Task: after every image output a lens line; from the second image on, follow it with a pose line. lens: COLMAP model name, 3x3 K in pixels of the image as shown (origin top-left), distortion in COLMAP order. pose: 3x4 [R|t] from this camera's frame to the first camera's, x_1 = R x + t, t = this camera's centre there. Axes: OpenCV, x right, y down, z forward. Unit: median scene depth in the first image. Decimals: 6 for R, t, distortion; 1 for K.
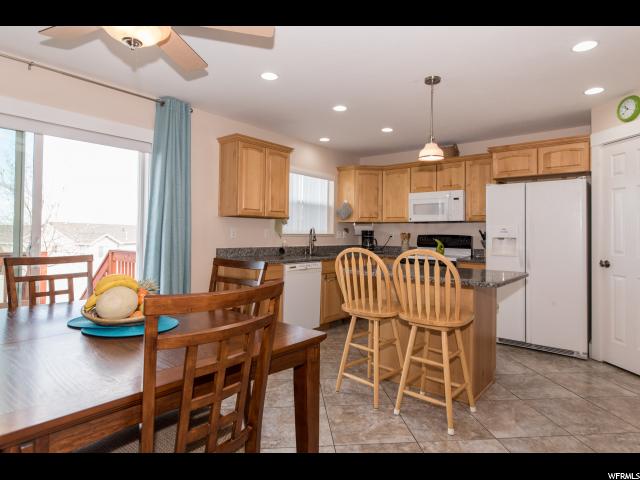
lens RADIAL K [[376.1, 0, 321.2], [0, 376.1, 226.4], [0, 0, 1]] dist [0.000921, -0.003362]
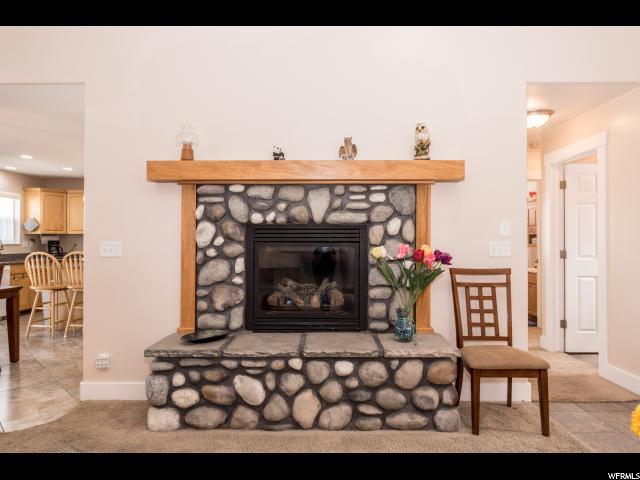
lens RADIAL K [[403.8, 0, 322.4], [0, 403.8, 239.2], [0, 0, 1]] dist [0.000017, -0.006685]
pose [[0.772242, -0.008953, 0.635265, -0.059652], [-0.002246, 0.999856, 0.016823, -0.028720], [-0.635324, -0.014418, 0.772111, -0.954290]]
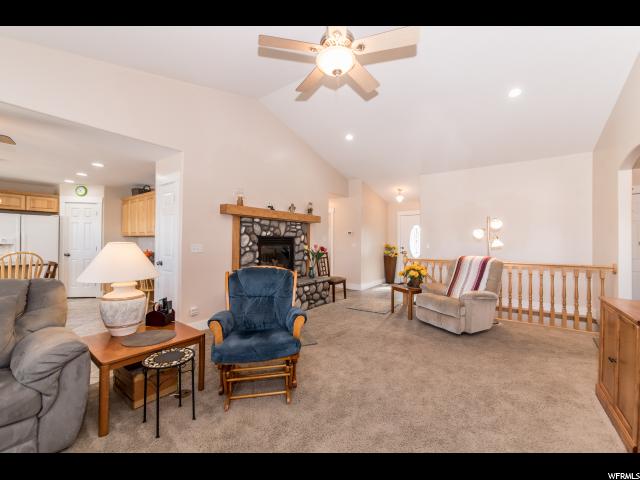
lens RADIAL K [[260.1, 0, 319.0], [0, 260.1, 238.3], [0, 0, 1]] dist [-0.002861, -0.000261]
pose [[-0.053078, -0.003776, 0.998583, -0.867496], [-0.028218, 0.999599, 0.002280, -0.046098], [-0.998192, -0.028057, -0.053164, -0.428734]]
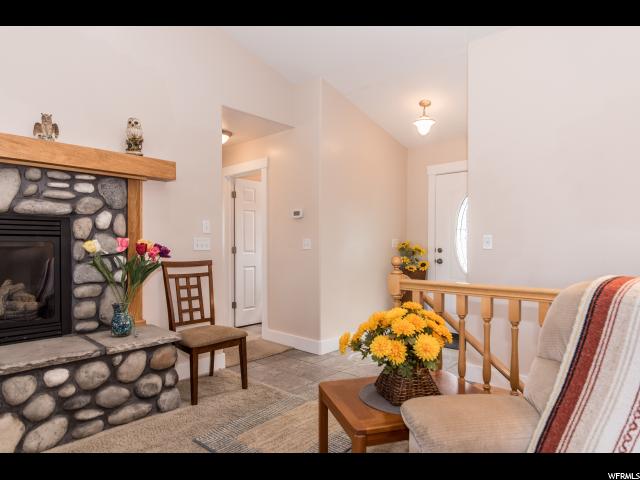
lens RADIAL K [[376.1, 0, 310.2], [0, 376.1, 252.2], [0, 0, 1]] dist [0.000921, -0.003362]
pose [[0.067854, -0.034699, 0.997092, -0.128802], [-0.021311, 0.999117, 0.036220, -0.013664], [-0.997468, -0.023707, 0.067055, -0.862490]]
